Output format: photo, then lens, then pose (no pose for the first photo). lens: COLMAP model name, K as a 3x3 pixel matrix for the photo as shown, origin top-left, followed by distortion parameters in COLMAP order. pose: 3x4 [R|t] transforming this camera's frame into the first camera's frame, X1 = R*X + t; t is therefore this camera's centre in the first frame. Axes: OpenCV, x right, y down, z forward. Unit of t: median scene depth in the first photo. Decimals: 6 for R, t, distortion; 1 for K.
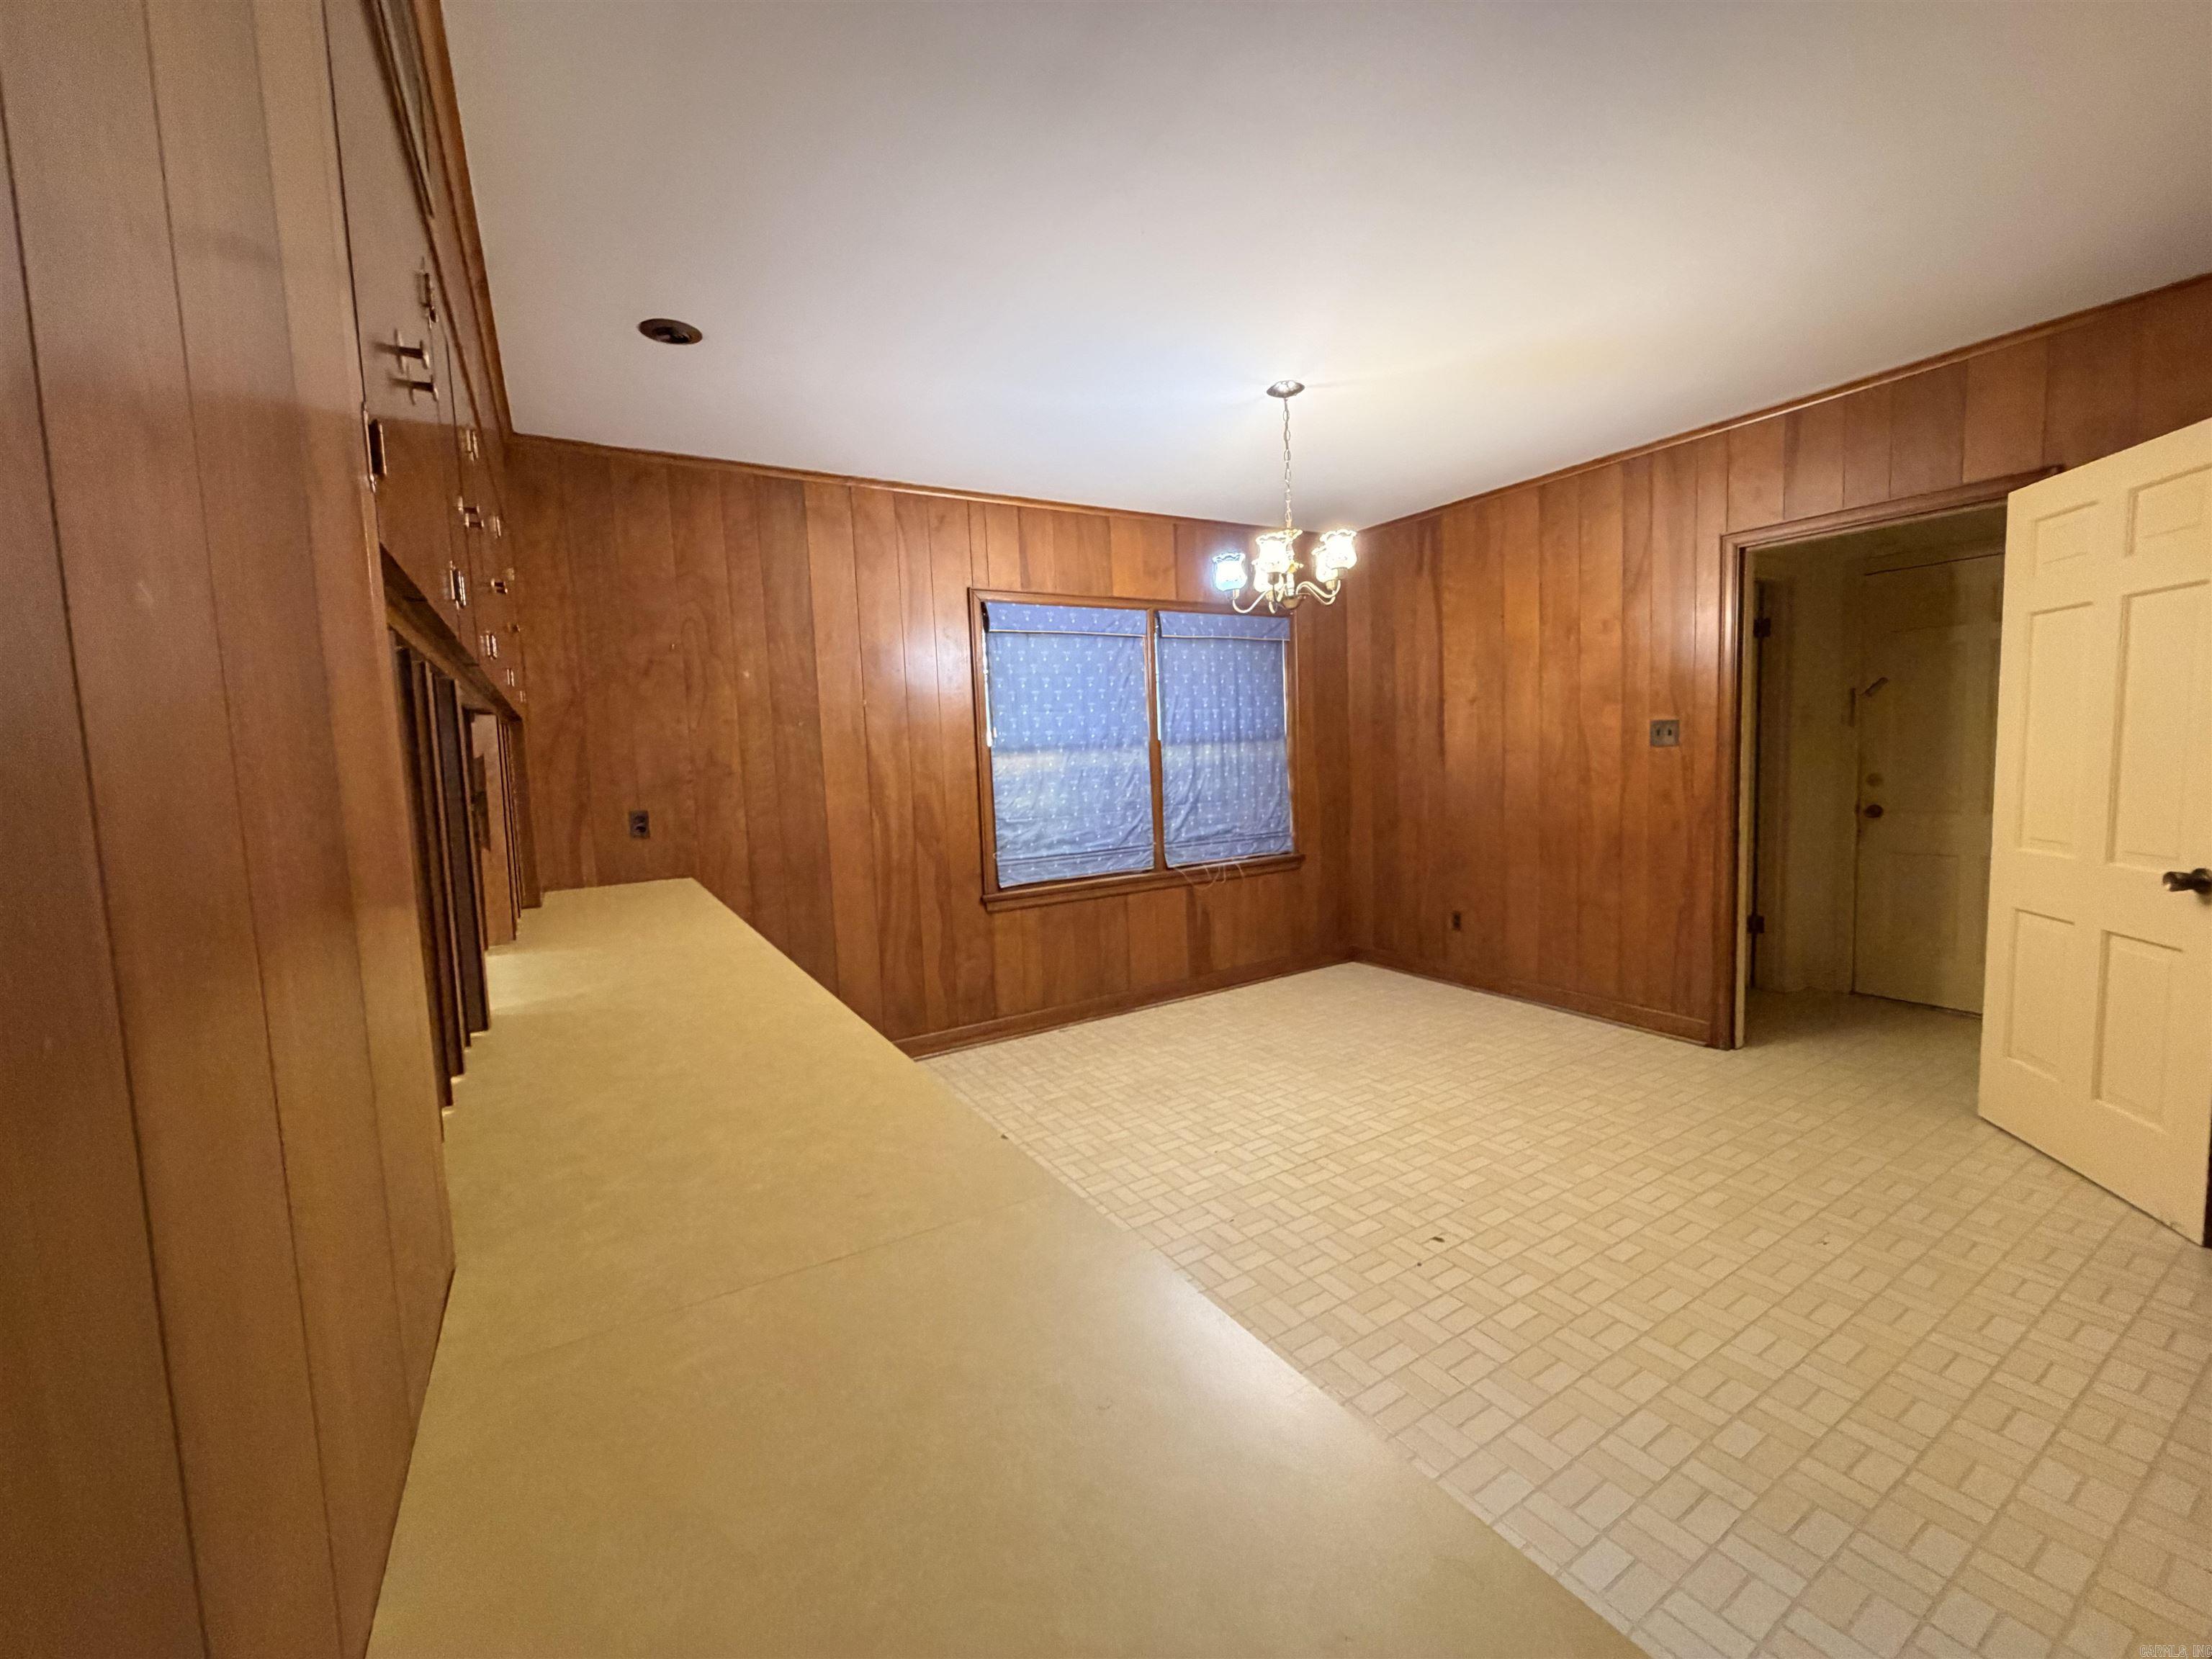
lens RADIAL K [[884.0, 0, 1103.4], [0, 884.0, 834.2], [0, 0, 1]] dist [0.001336, 0.000438]
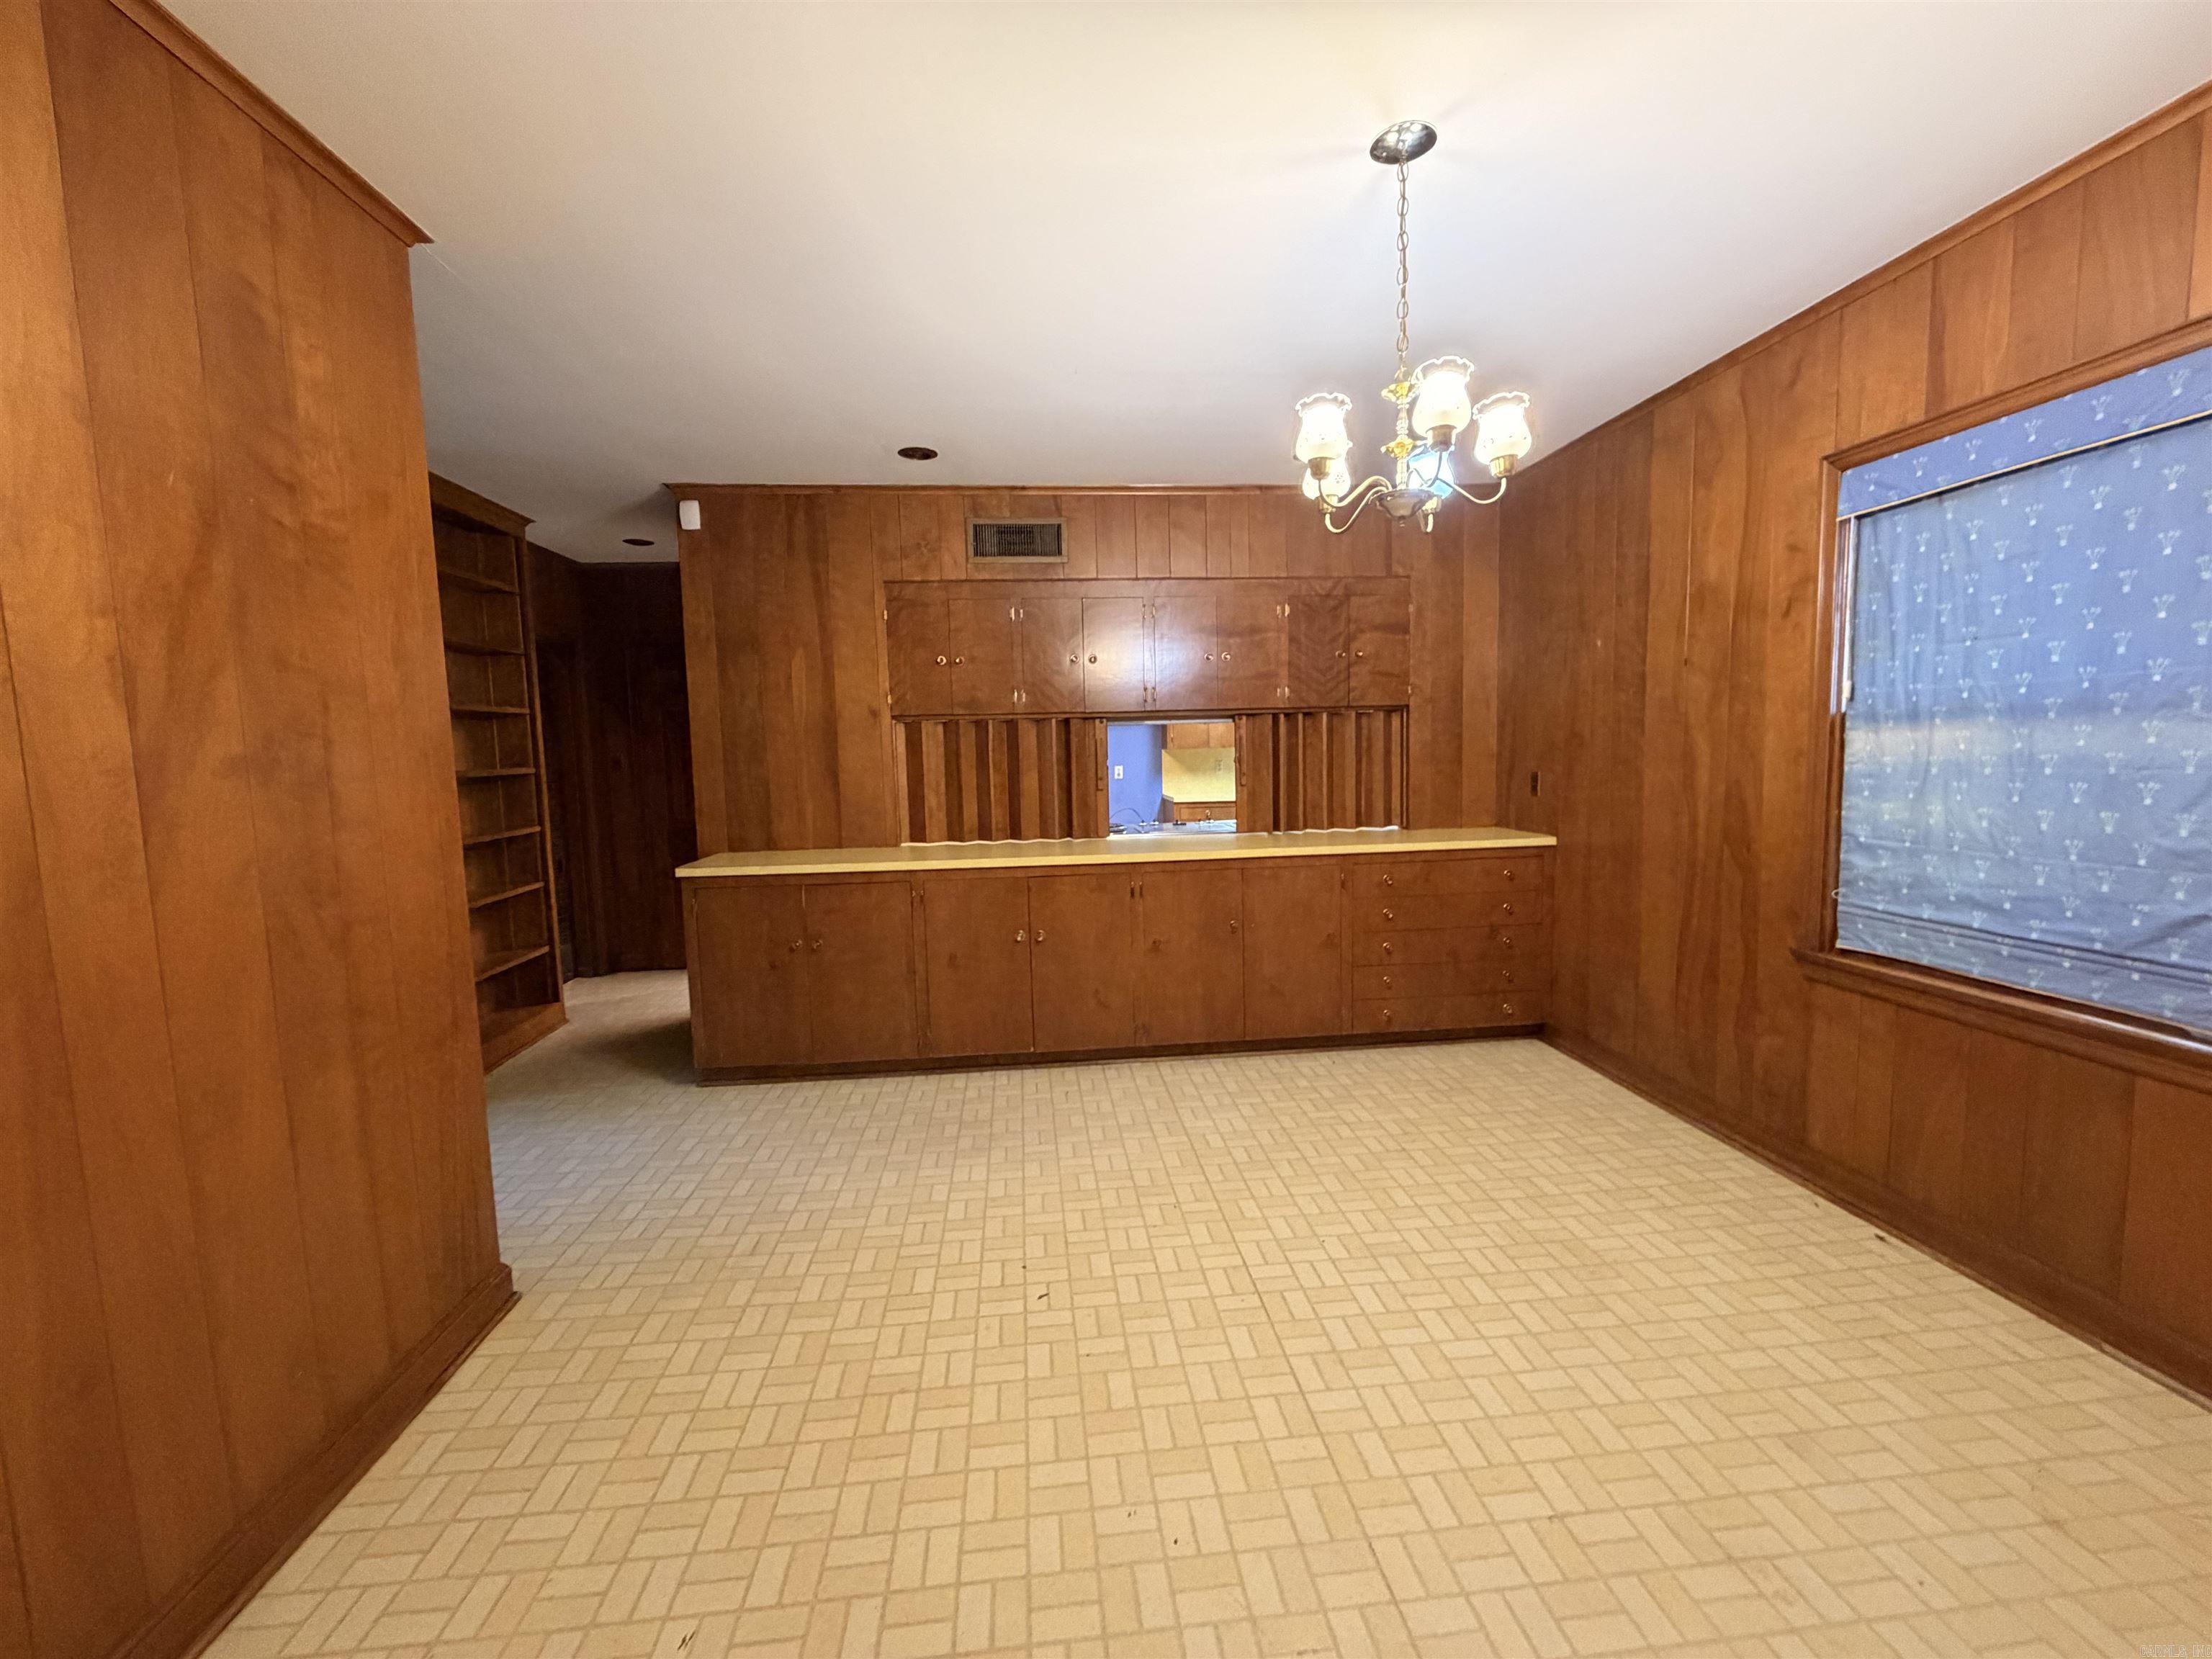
lens RADIAL K [[884.0, 0, 1103.4], [0, 884.0, 834.2], [0, 0, 1]] dist [0.001336, 0.000438]
pose [[-0.436484, 0.138835, -0.888935, 0.644731], [-0.035162, 0.984635, 0.171047, -0.103600], [0.899025, 0.105916, -0.424896, 0.814706]]
